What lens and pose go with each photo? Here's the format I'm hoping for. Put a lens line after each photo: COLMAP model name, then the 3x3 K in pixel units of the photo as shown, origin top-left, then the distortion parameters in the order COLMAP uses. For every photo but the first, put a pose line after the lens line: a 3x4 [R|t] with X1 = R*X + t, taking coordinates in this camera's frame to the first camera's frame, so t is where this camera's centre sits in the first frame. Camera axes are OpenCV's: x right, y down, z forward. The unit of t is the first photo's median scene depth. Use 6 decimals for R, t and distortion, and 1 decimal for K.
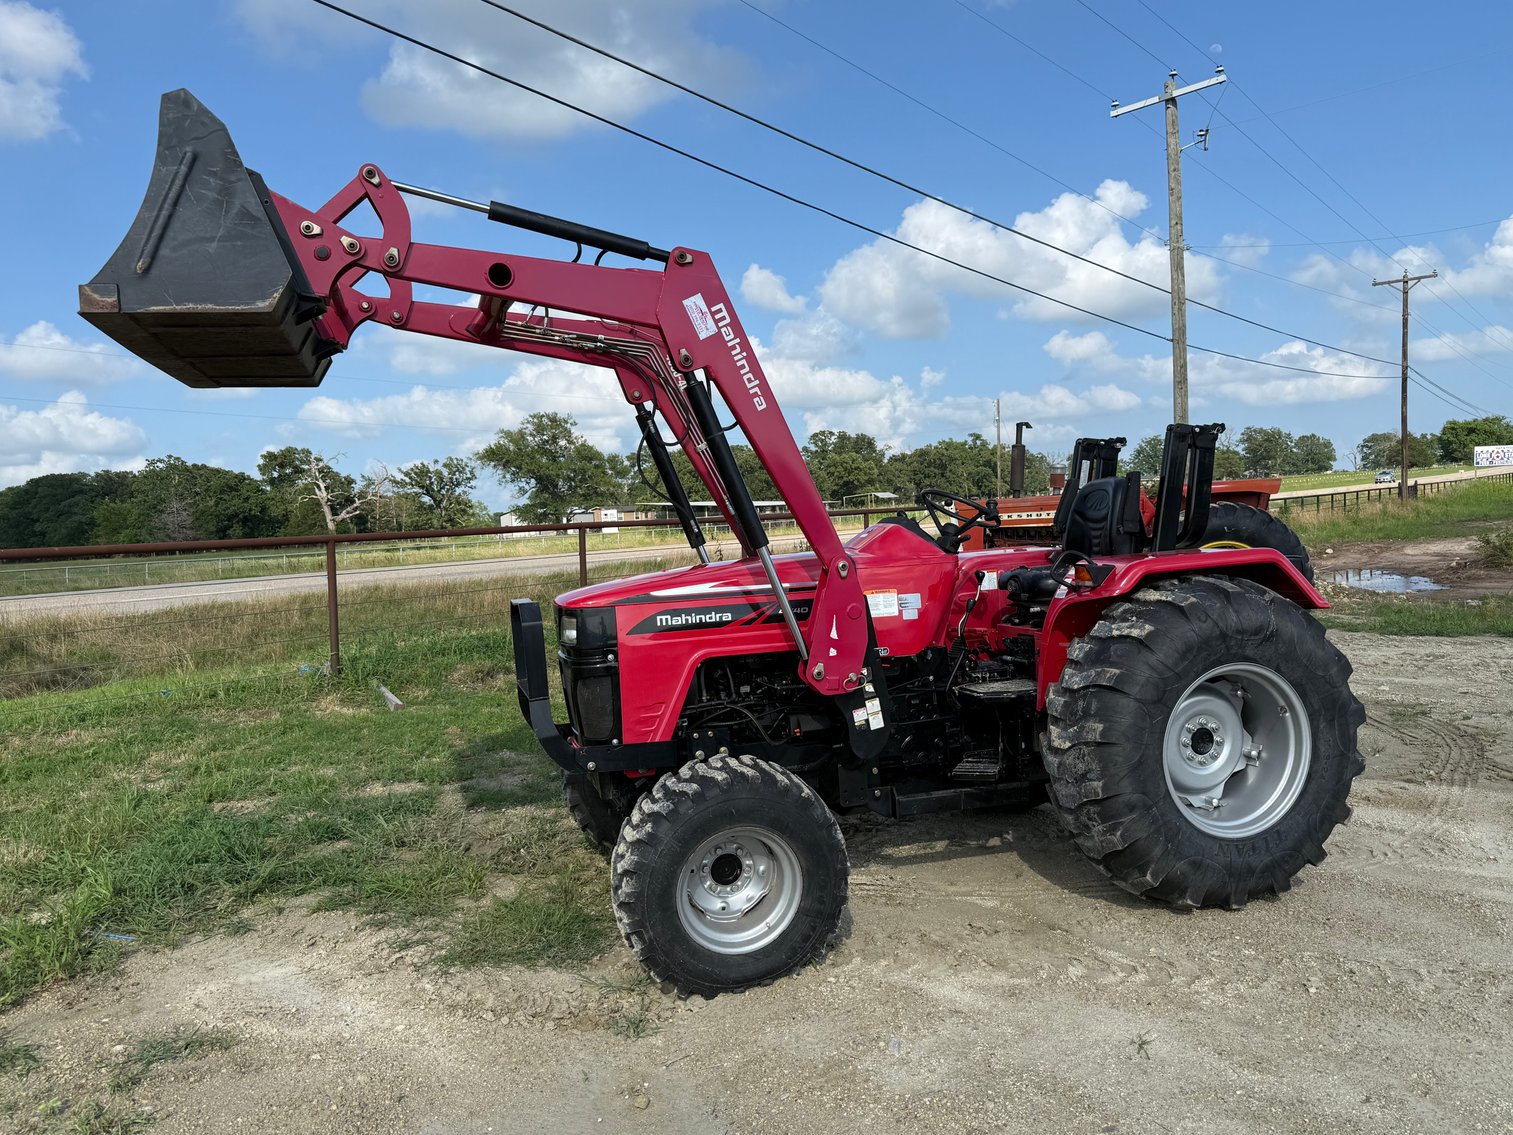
lens RADIAL K [[1129.8, 0, 757.6], [0, 1129.8, 576.3], [0, 0, 1]] dist [0.196742, -0.434789]
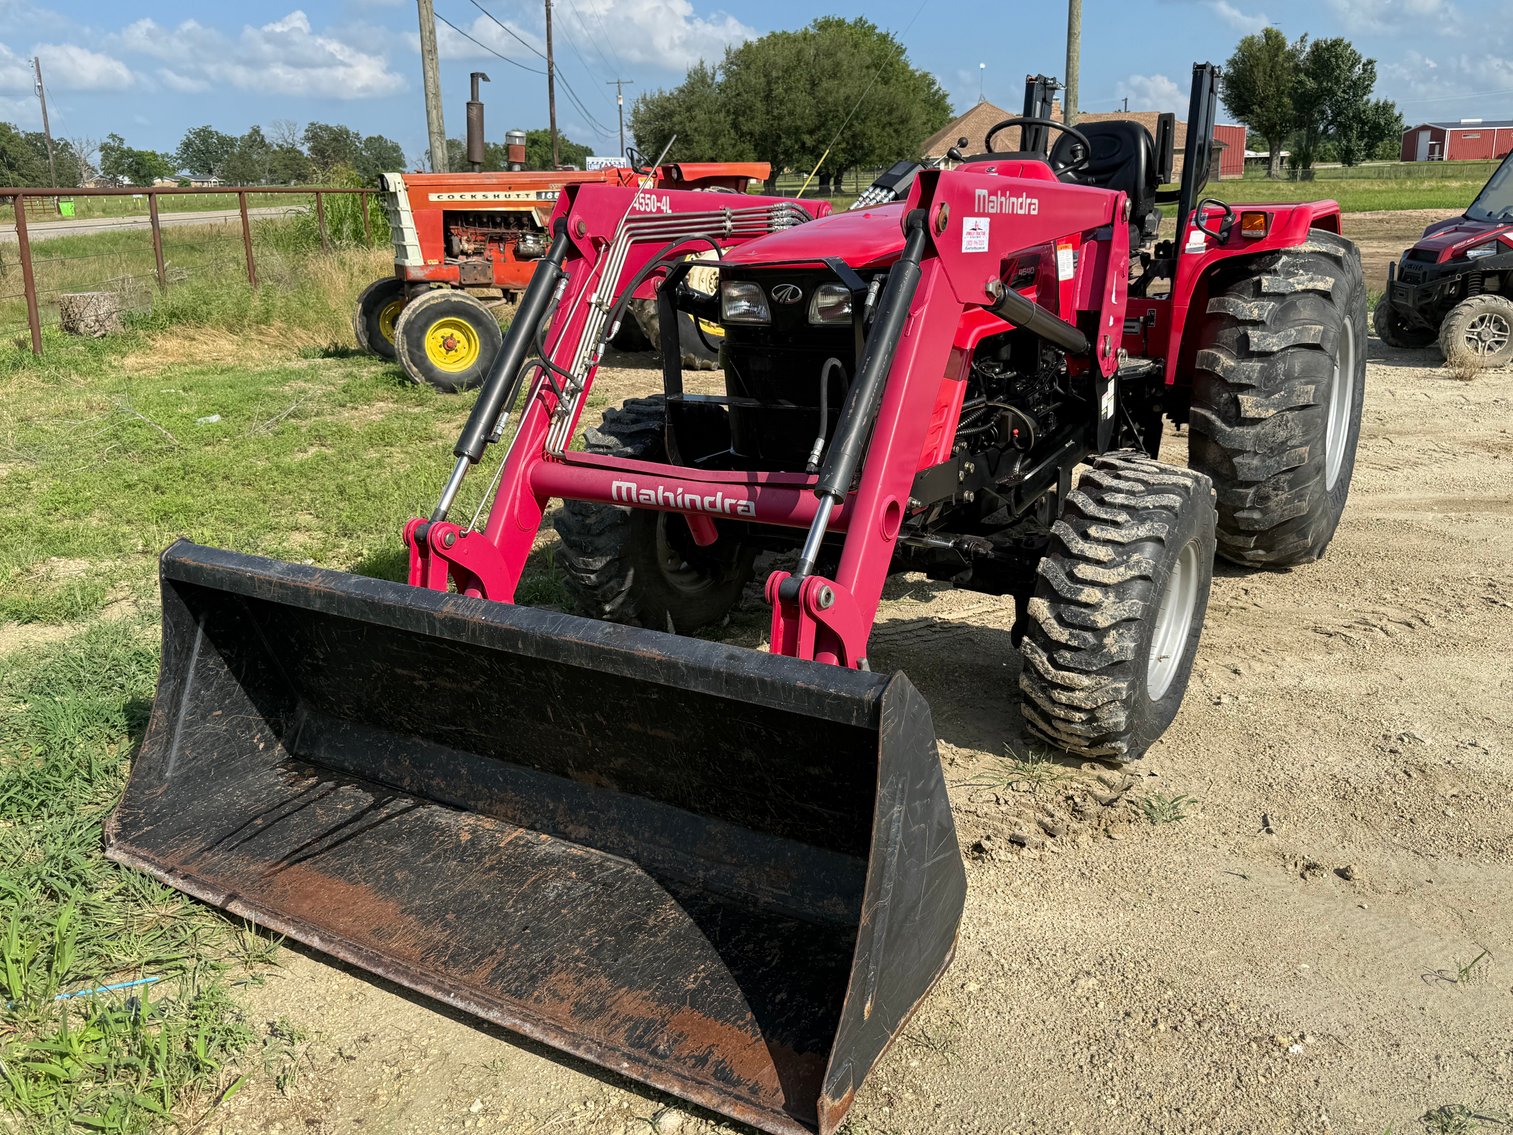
lens RADIAL K [[1282.9, 0, 764.8], [0, 1282.9, 560.4], [0, 0, 1]] dist [0.054205, -0.094028]
pose [[0.745867, -0.154070, 0.648032, -0.709705], [0.022019, 0.978053, 0.207189, 0.038880], [-0.665731, -0.140267, 0.732890, 0.486646]]
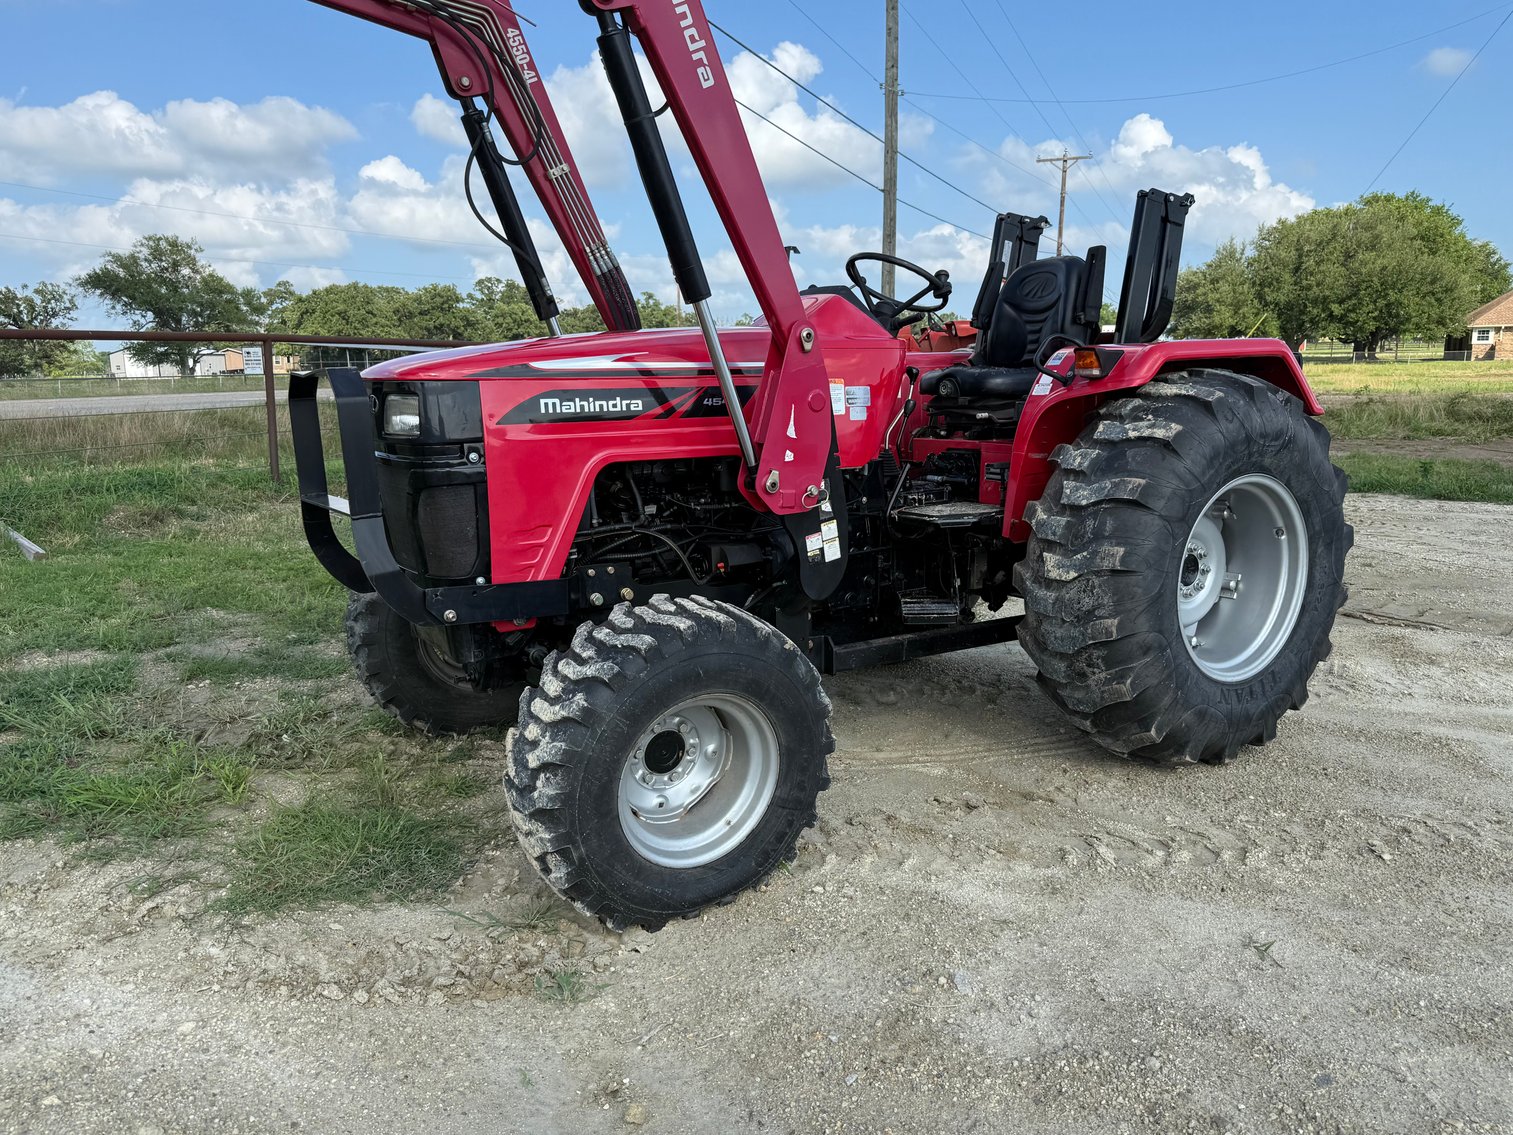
lens RADIAL K [[1131.9, 0, 744.5], [0, 1131.9, 576.3], [0, 0, 1]] dist [0.143260, -0.235831]
pose [[0.961749, -0.011244, 0.273701, -0.162186], [-0.021805, 0.992844, 0.117407, 0.058715], [-0.273063, -0.118885, 0.954622, 0.300493]]
